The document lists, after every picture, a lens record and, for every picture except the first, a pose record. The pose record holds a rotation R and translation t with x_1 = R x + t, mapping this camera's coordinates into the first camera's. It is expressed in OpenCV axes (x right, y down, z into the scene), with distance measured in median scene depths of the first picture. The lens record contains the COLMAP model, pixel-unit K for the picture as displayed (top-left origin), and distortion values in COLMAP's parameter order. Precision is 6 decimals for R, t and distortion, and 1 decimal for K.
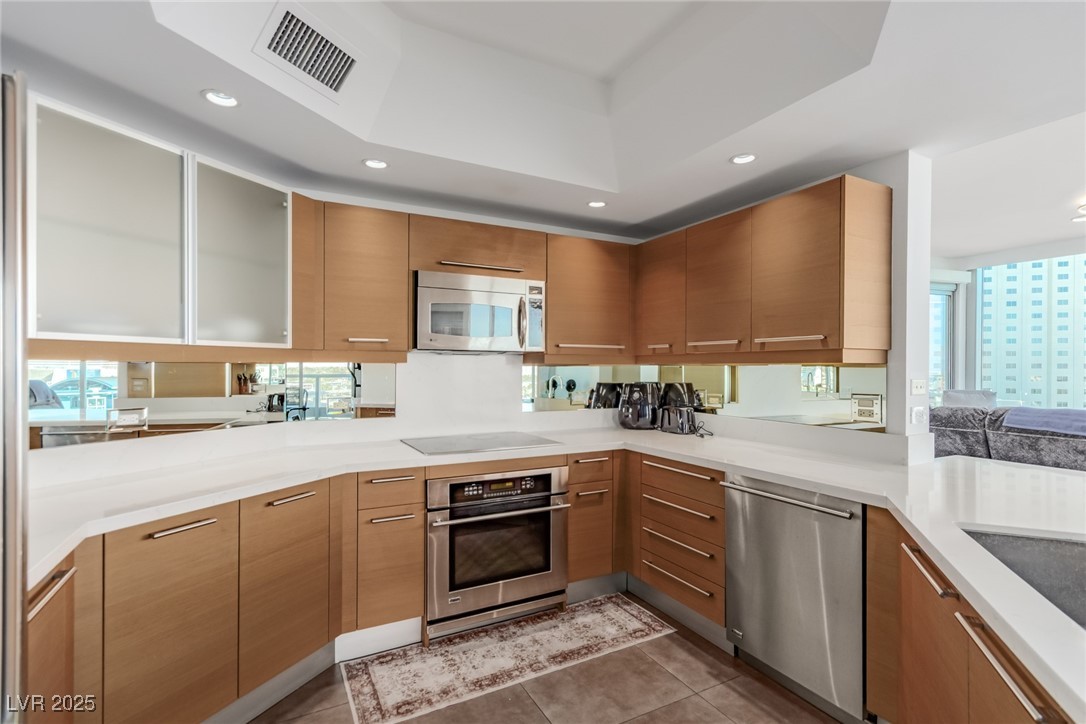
lens RADIAL K [[505.4, 0, 550.7], [0, 505.4, 368.7], [0, 0, 1]] dist [0.001850, 0.000915]
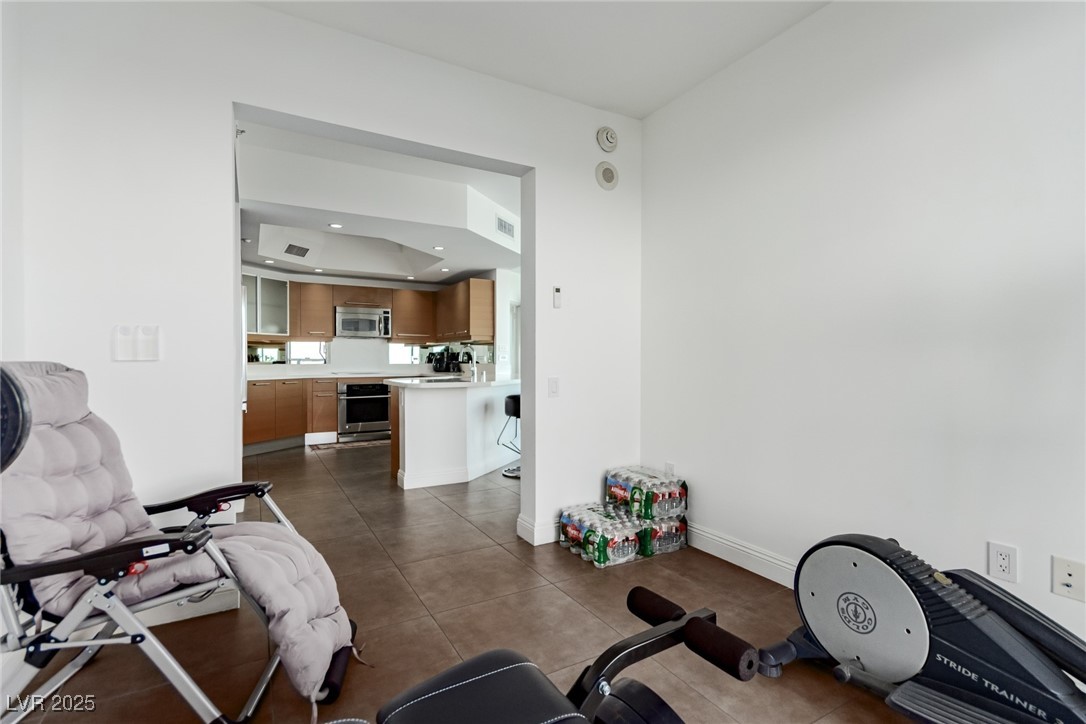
lens RADIAL K [[505.4, 0, 541.6], [0, 505.4, 364.2], [0, 0, 1]] dist [0.001850, 0.000915]
pose [[0.999872, -0.004440, 0.015339, 0.819798], [0.004360, 0.999977, 0.005221, 0.105818], [-0.015362, -0.005153, 0.999869, -1.773286]]
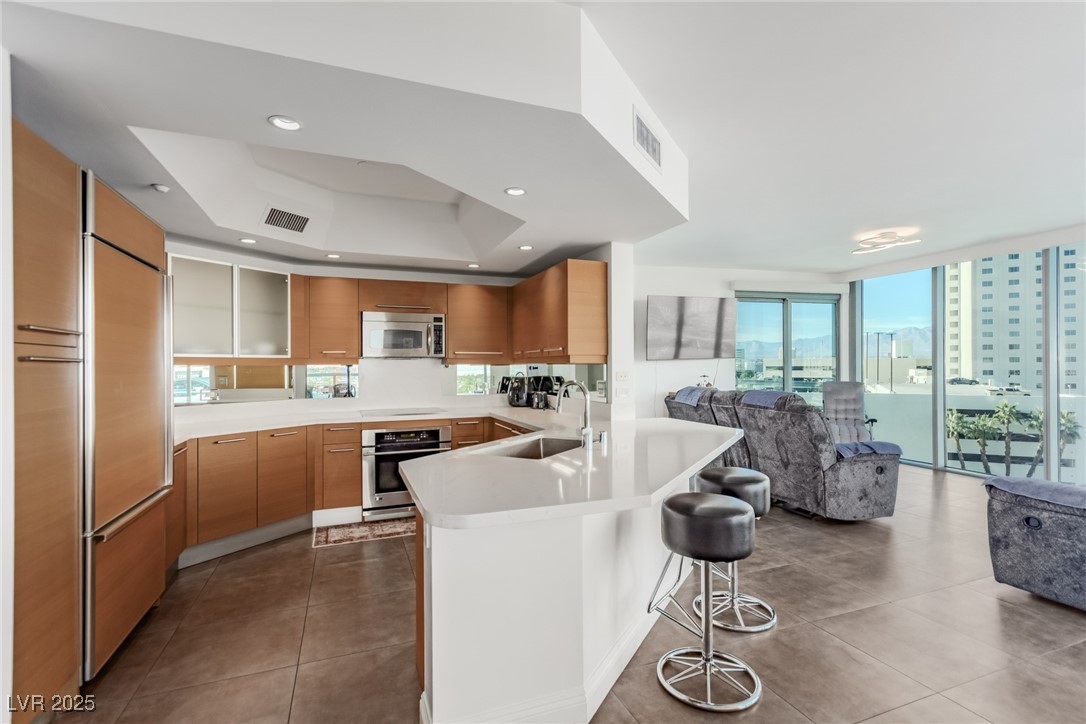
lens RADIAL K [[505.4, 0, 547.3], [0, 505.4, 364.2], [0, 0, 1]] dist [0.001850, 0.000915]
pose [[0.992103, -0.009998, -0.125025, 0.618080], [0.009239, 0.999935, -0.006645, 0.003778], [0.125083, 0.005437, 0.992131, -0.682949]]
